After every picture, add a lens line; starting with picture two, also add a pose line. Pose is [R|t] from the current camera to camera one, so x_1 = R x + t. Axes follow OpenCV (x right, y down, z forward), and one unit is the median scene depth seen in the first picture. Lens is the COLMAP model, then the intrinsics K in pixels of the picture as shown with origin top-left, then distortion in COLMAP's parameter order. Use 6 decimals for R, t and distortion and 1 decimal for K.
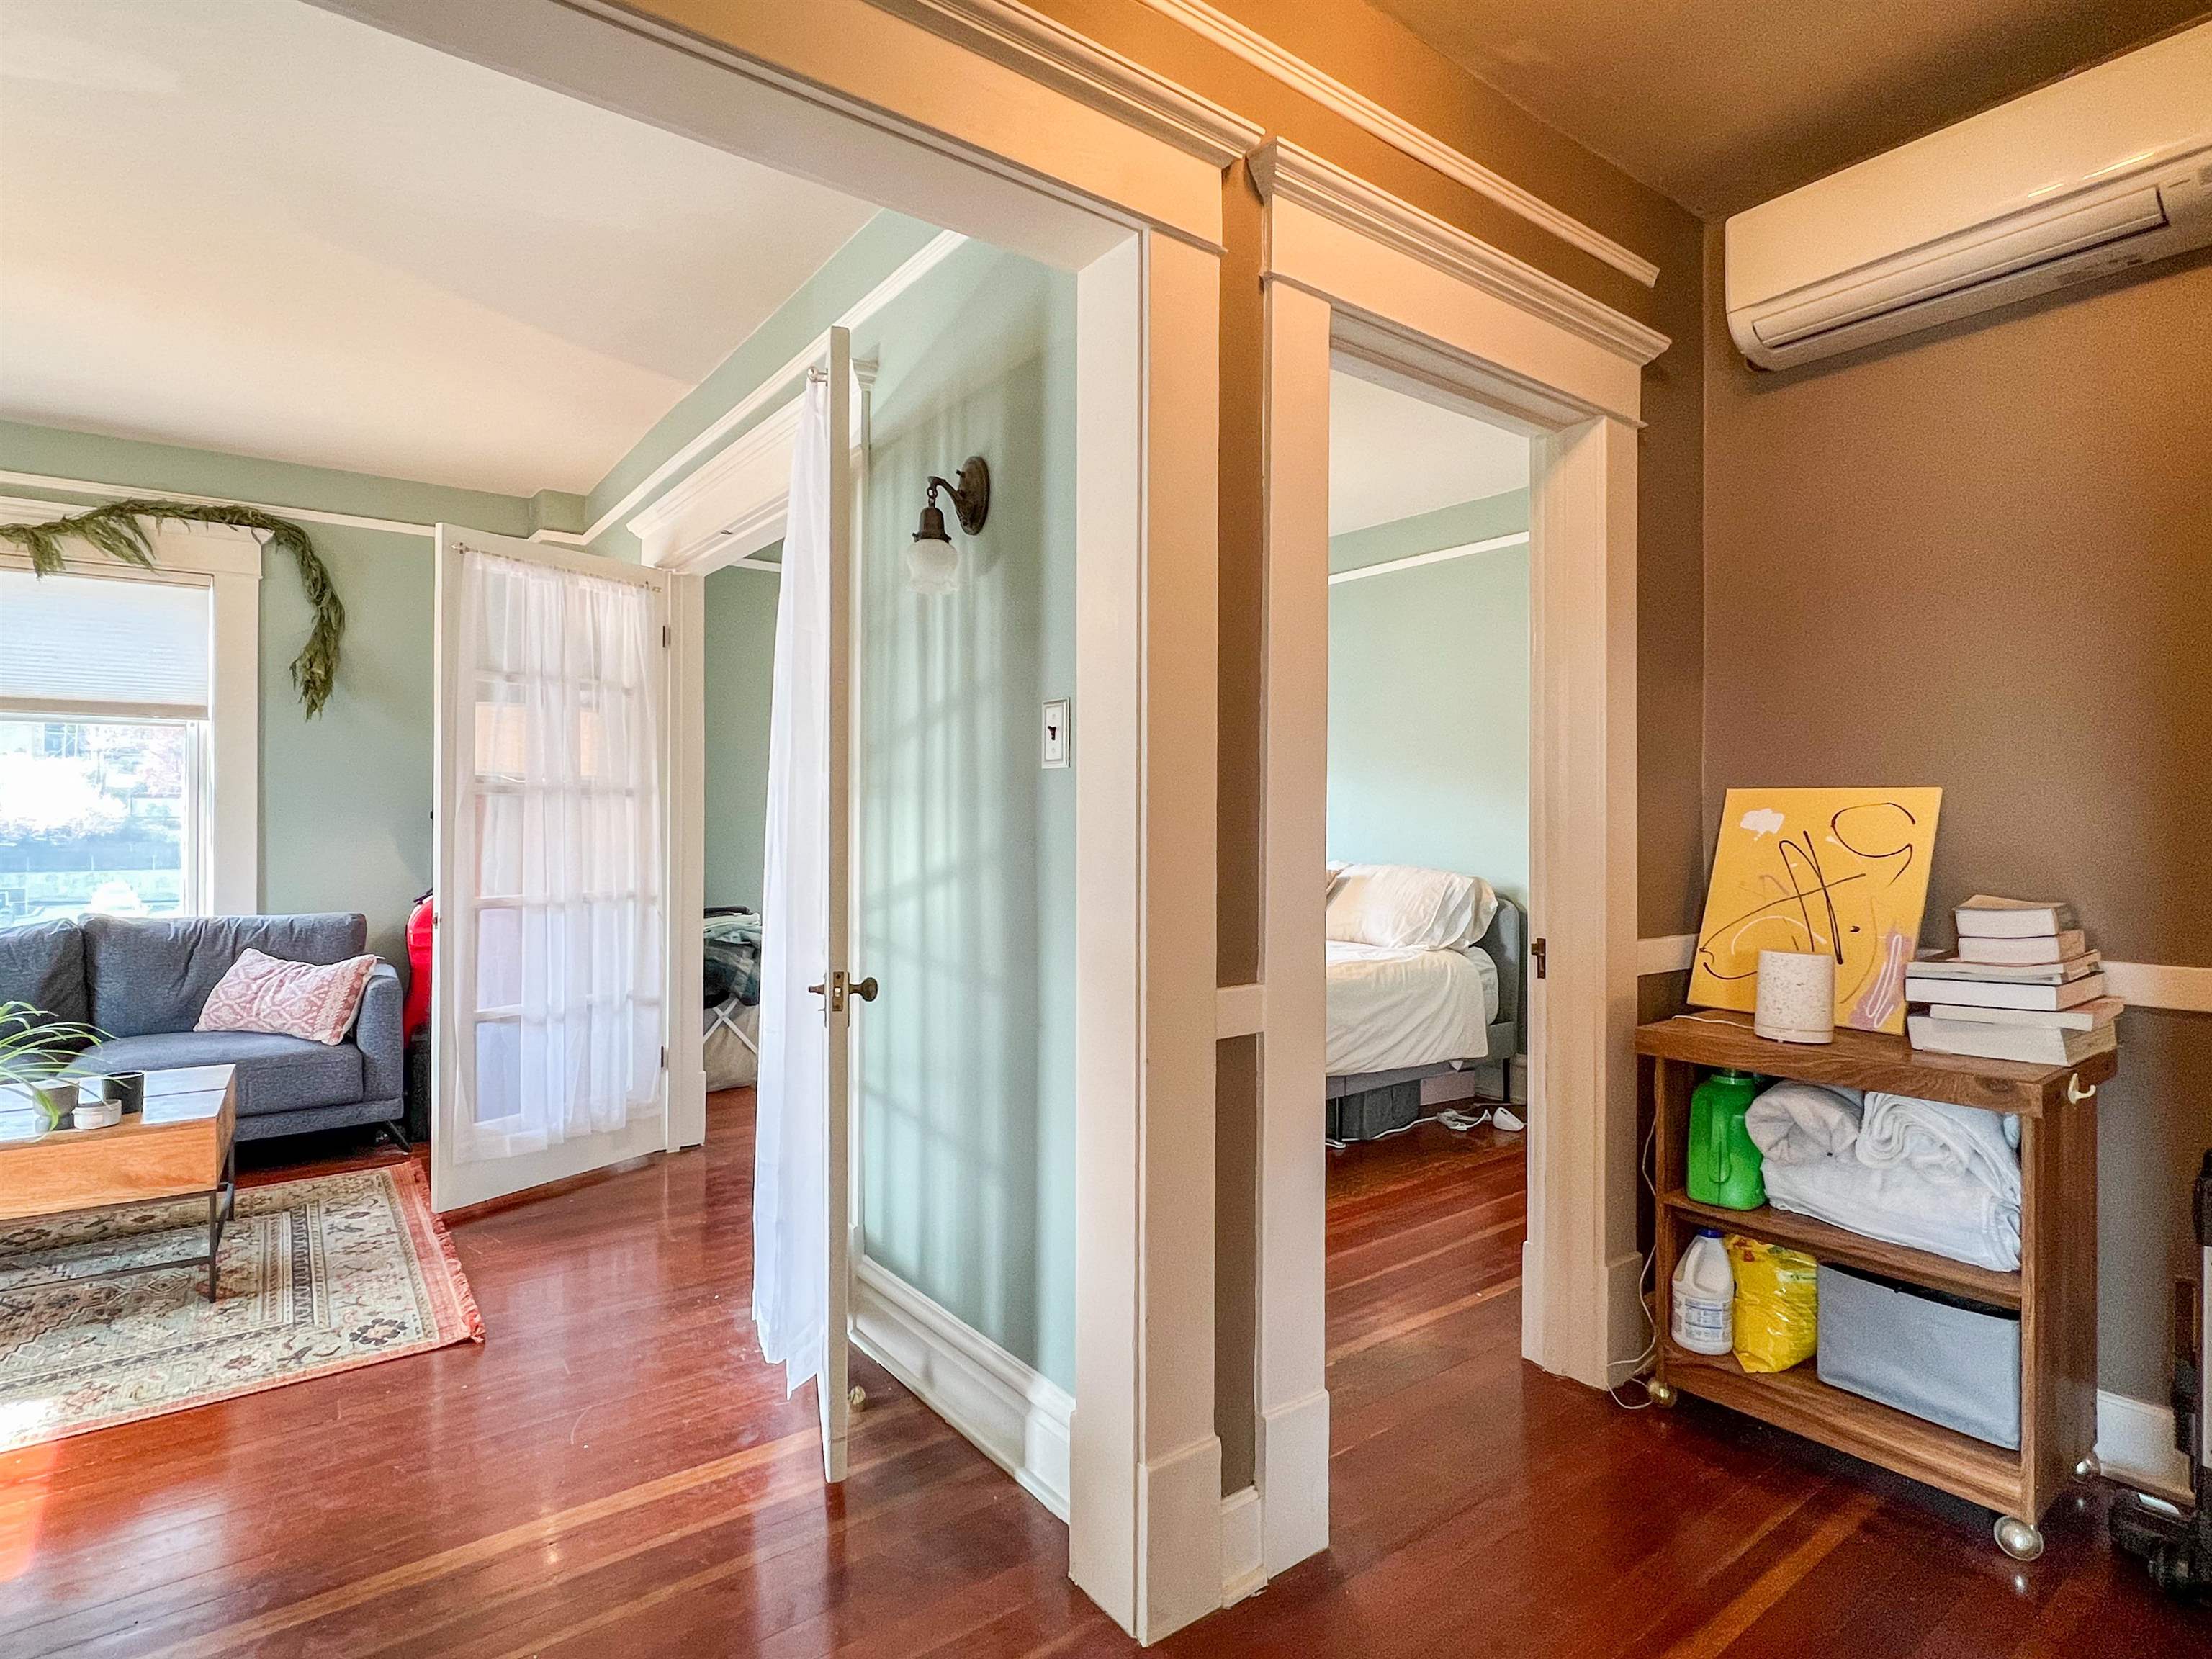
lens RADIAL K [[1125.8, 0, 1105.3], [0, 1125.8, 831.3], [0, 0, 1]] dist [0.000350, 0.000854]
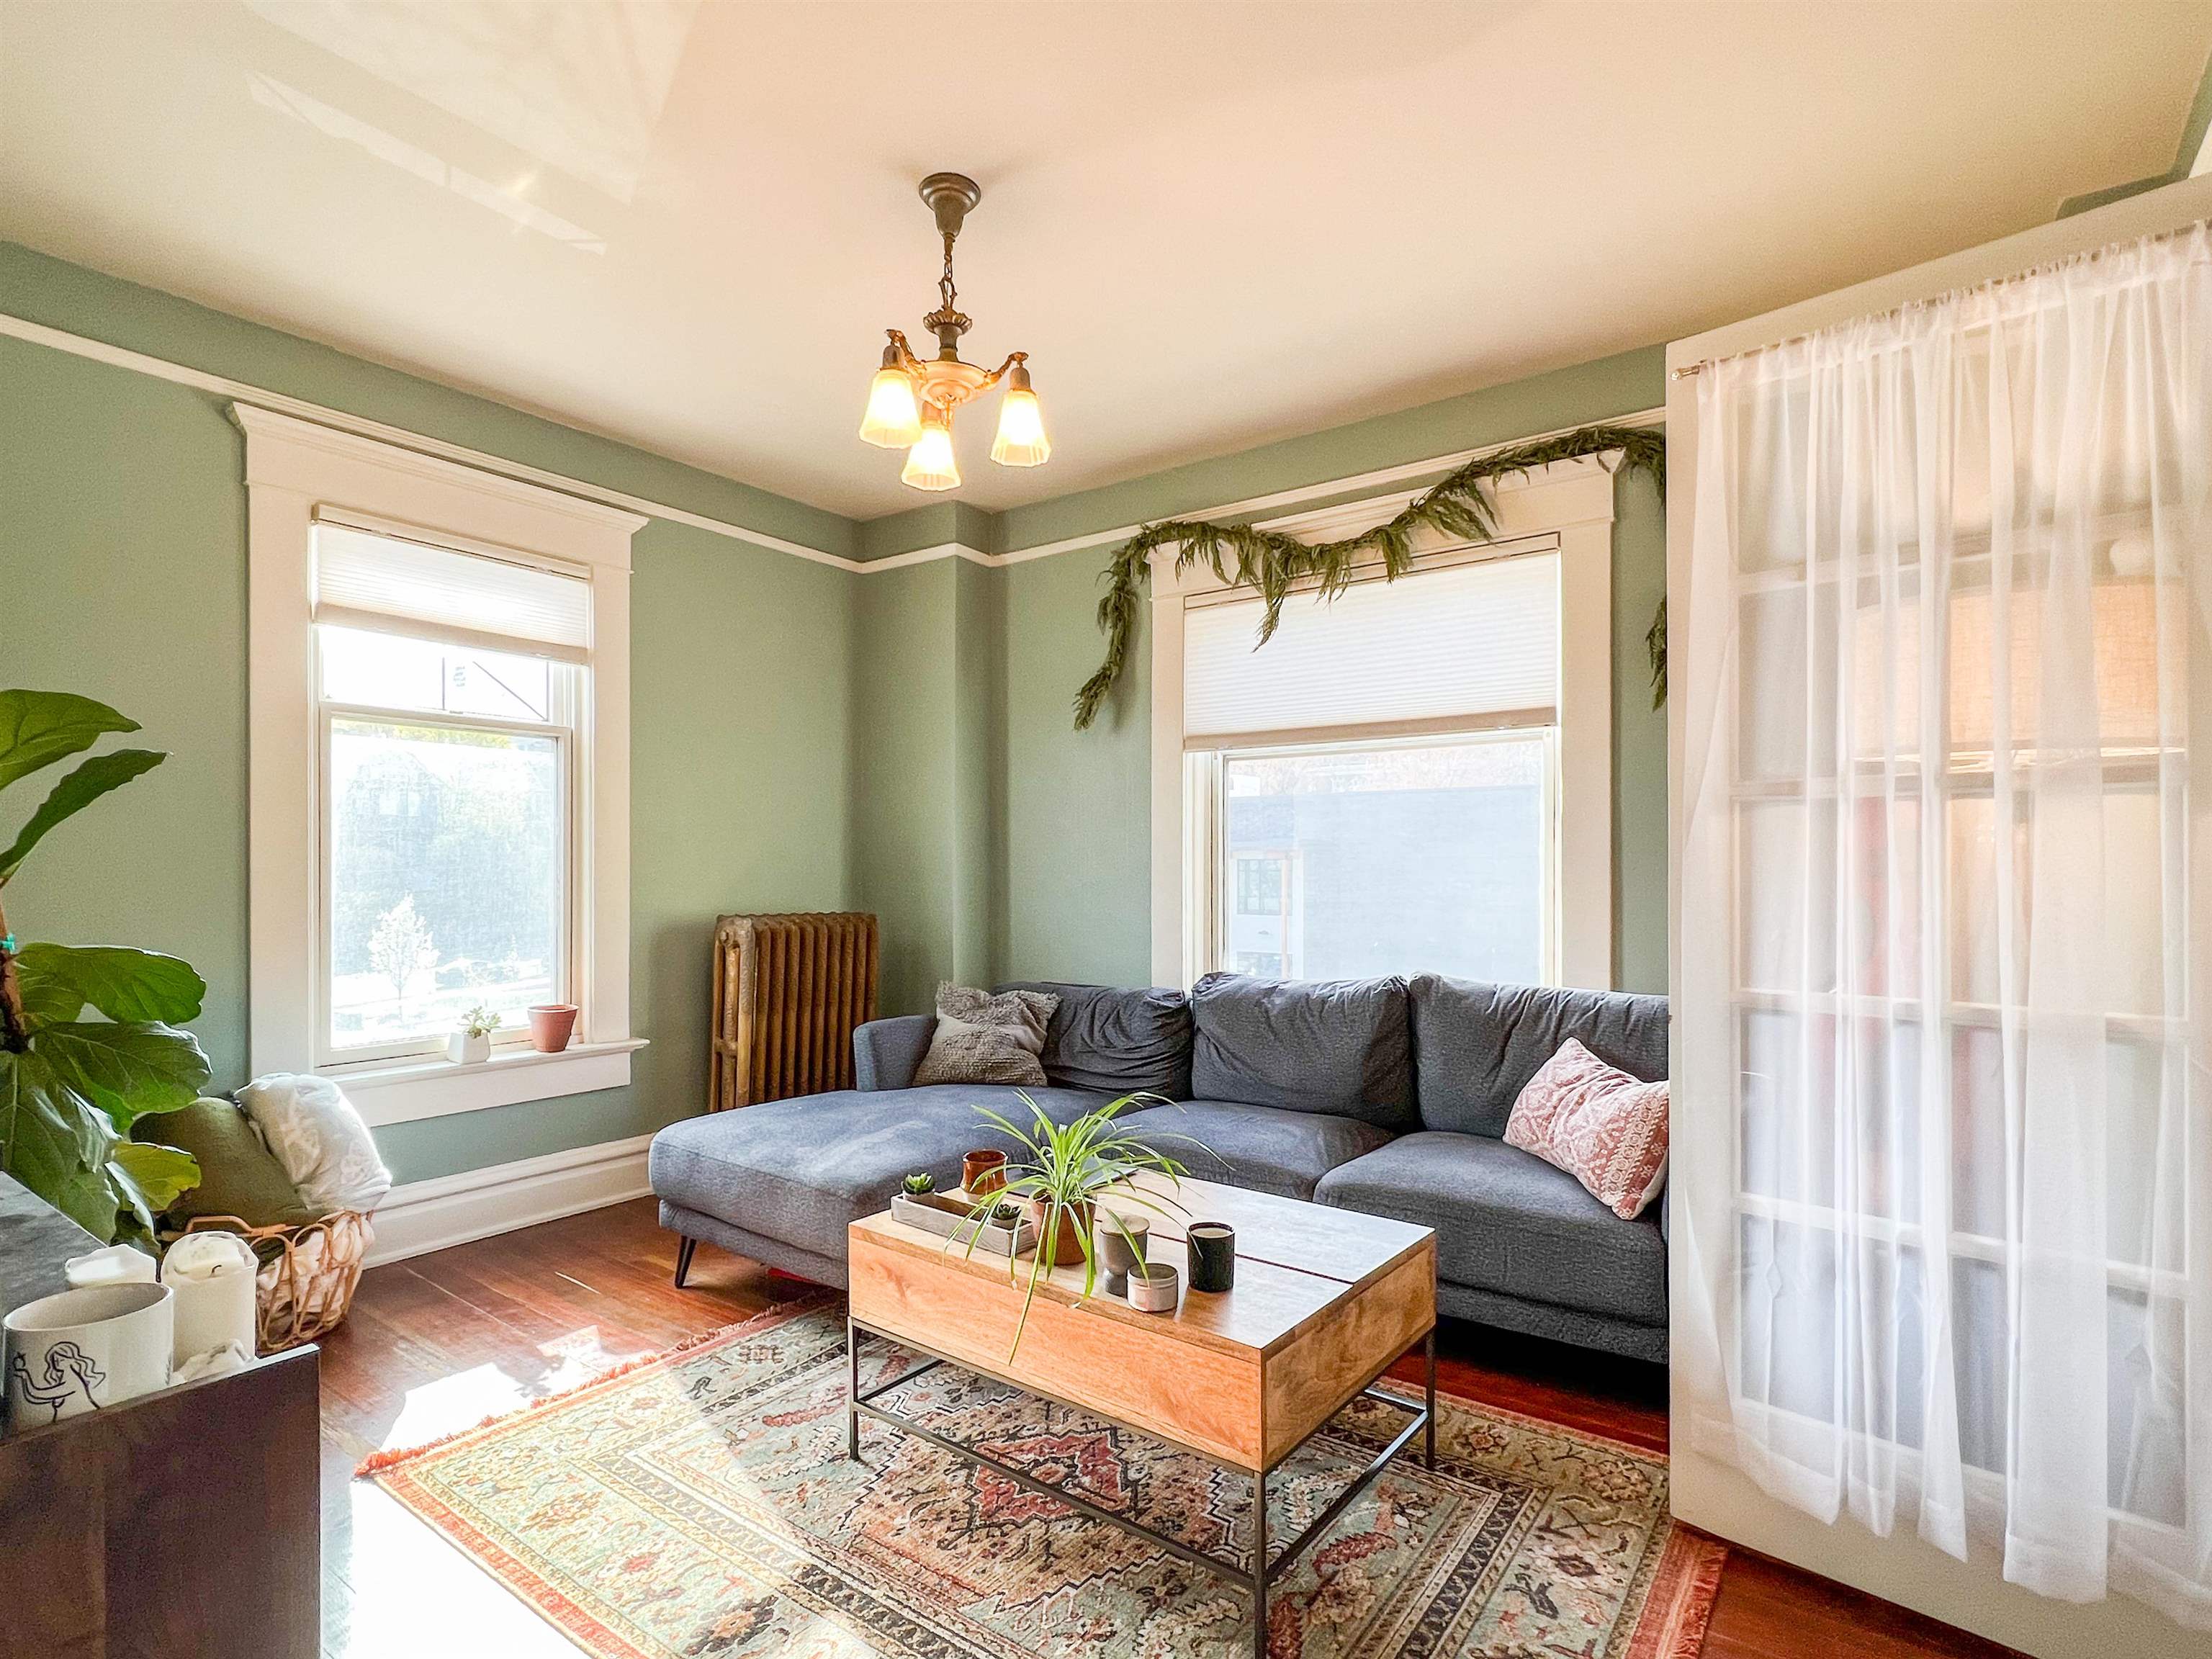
lens RADIAL K [[1125.8, 0, 1125.0], [0, 1125.8, 864.2], [0, 0, 1]] dist [0.000350, 0.000854]
pose [[0.300658, -0.006030, -0.953713, -0.130528], [-0.004057, 0.999963, -0.007601, 0.001135], [0.953724, 0.006154, 0.300622, 0.401936]]
